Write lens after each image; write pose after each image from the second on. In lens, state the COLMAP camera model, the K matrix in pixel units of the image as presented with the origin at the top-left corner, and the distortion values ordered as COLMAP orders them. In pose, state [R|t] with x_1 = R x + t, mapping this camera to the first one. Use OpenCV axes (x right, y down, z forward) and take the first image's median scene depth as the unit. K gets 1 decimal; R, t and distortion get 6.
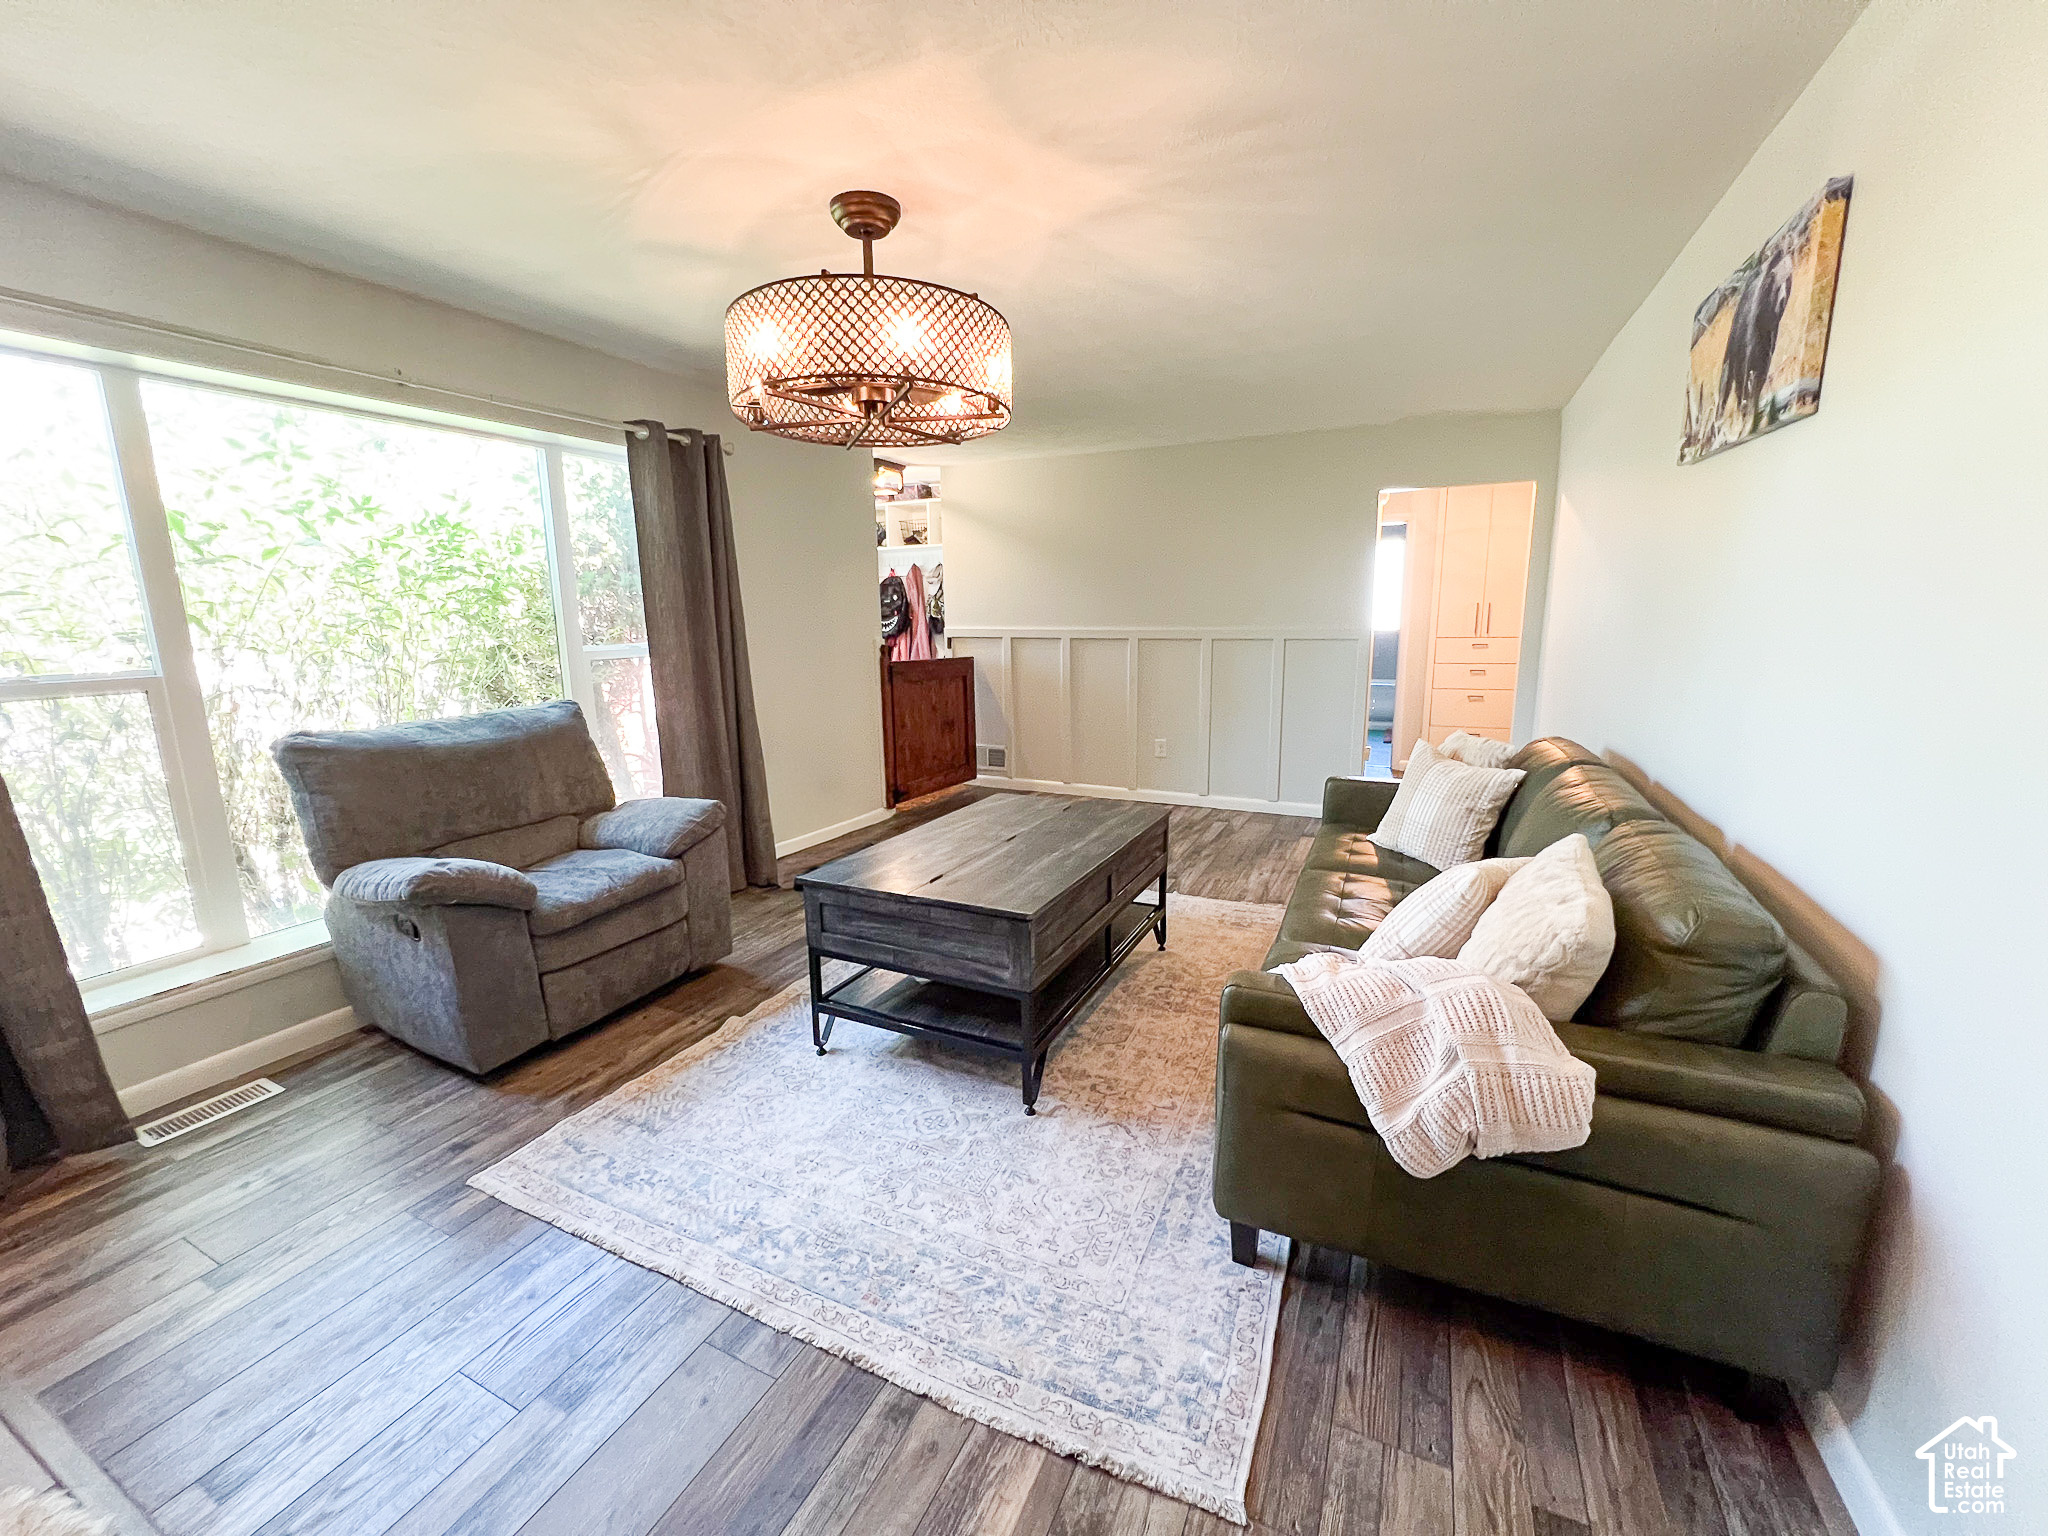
lens RADIAL K [[820.9, 0, 1019.7], [0, 820.9, 763.5], [0, 0, 1]] dist [-0.002159, 0.000908]
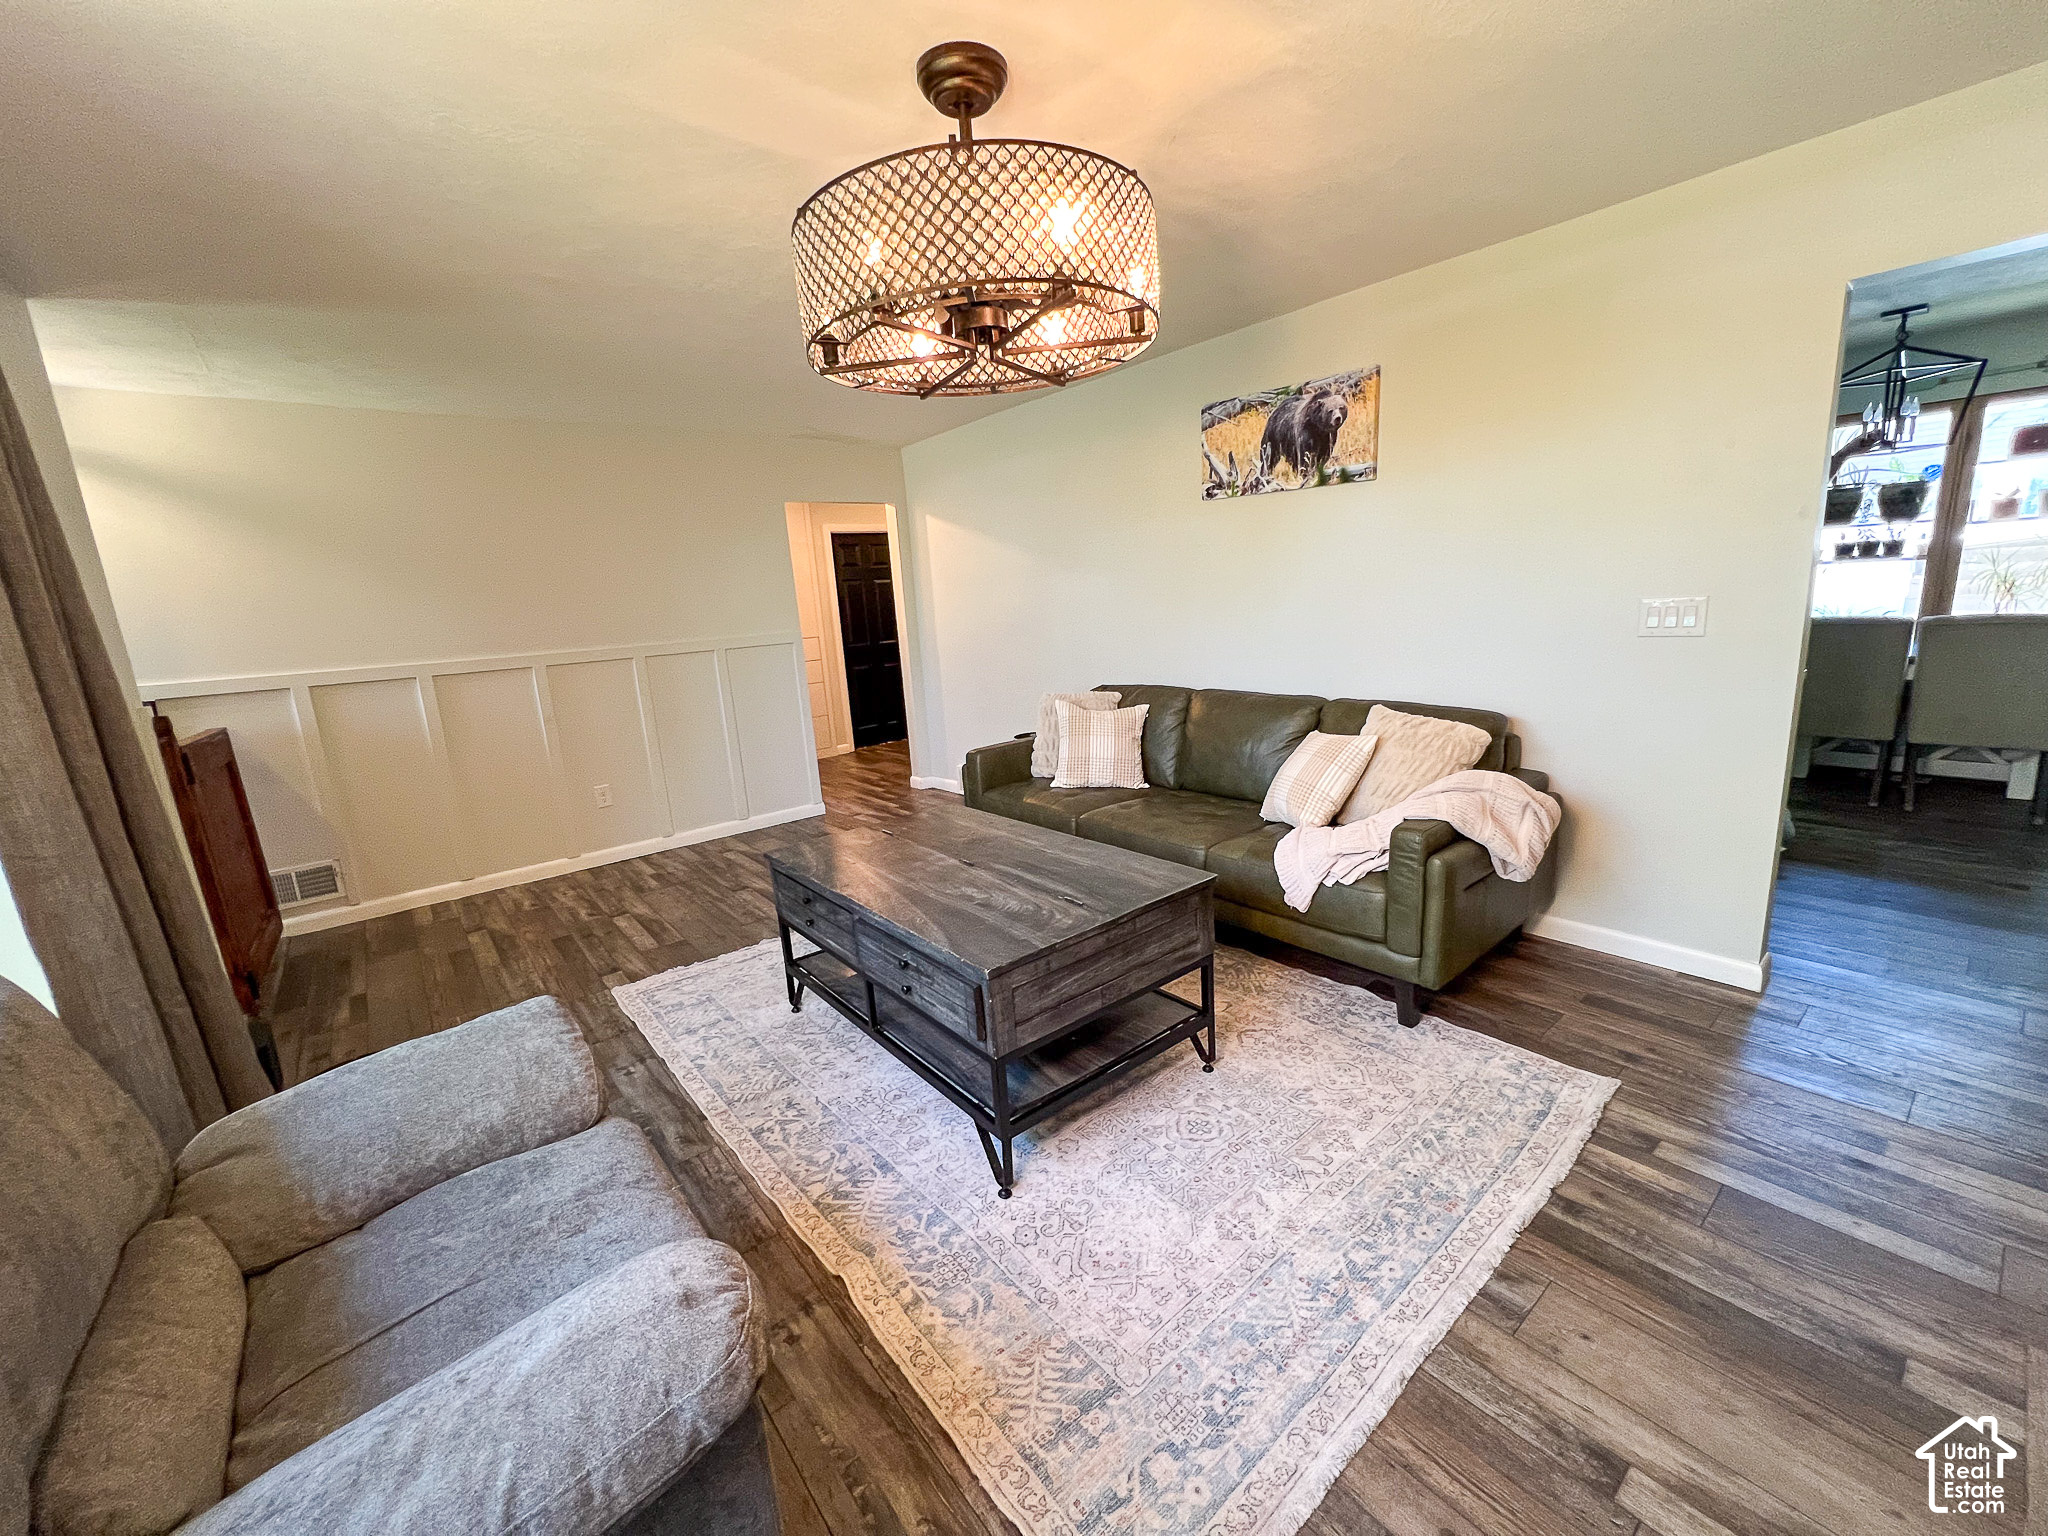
lens RADIAL K [[820.9, 0, 1019.7], [0, 820.9, 763.5], [0, 0, 1]] dist [-0.002159, 0.000908]
pose [[0.424692, -0.196638, 0.883725, -0.793925], [0.223206, 0.968738, 0.108288, -0.099765], [-0.877391, 0.151263, 0.455306, 0.575243]]
